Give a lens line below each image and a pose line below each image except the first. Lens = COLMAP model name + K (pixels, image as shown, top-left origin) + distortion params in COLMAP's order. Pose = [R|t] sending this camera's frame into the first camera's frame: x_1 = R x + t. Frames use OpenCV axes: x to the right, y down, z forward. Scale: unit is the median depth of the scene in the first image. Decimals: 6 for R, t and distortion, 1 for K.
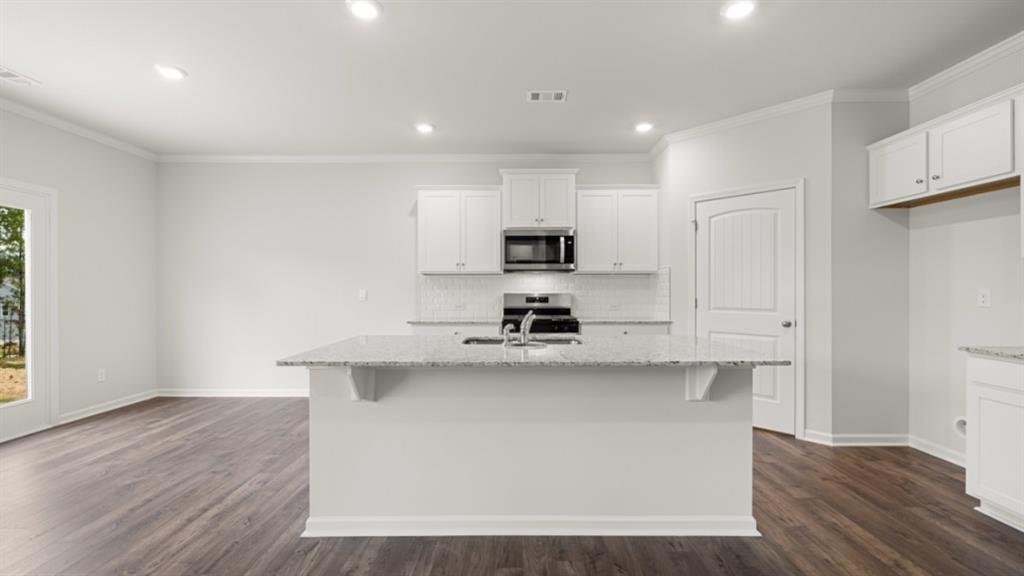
lens RADIAL K [[430.4, 0, 511.2], [0, 430.4, 290.8], [0, 0, 1]] dist [0.002453, 0.000196]
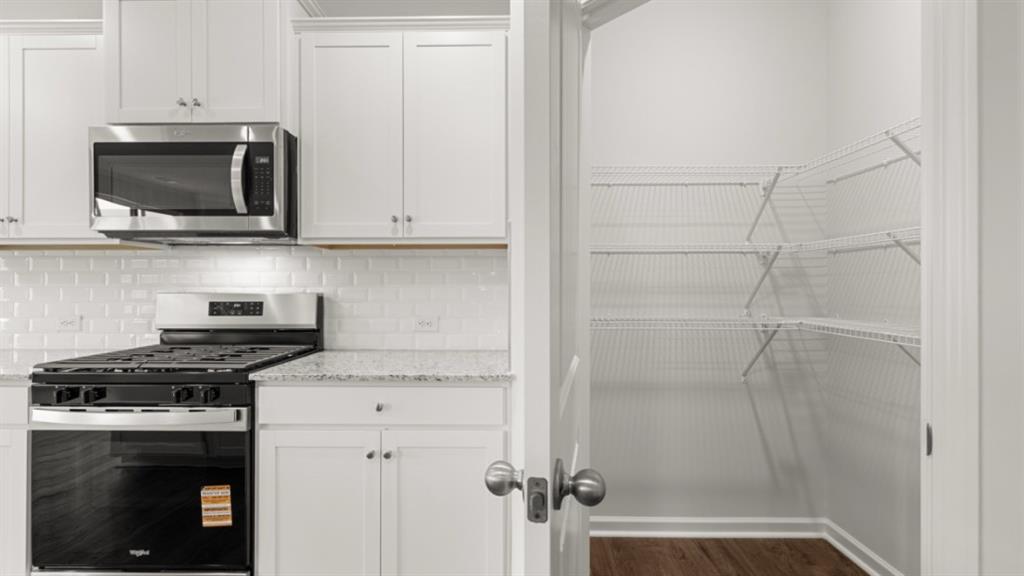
lens RADIAL K [[430.4, 0, 511.6], [0, 430.4, 287.4], [0, 0, 1]] dist [0.002453, 0.000196]
pose [[0.999961, 0.000992, -0.008789, 0.350154], [-0.000935, 0.999978, 0.006508, -0.002542], [0.008795, -0.006499, 0.999940, 0.605219]]
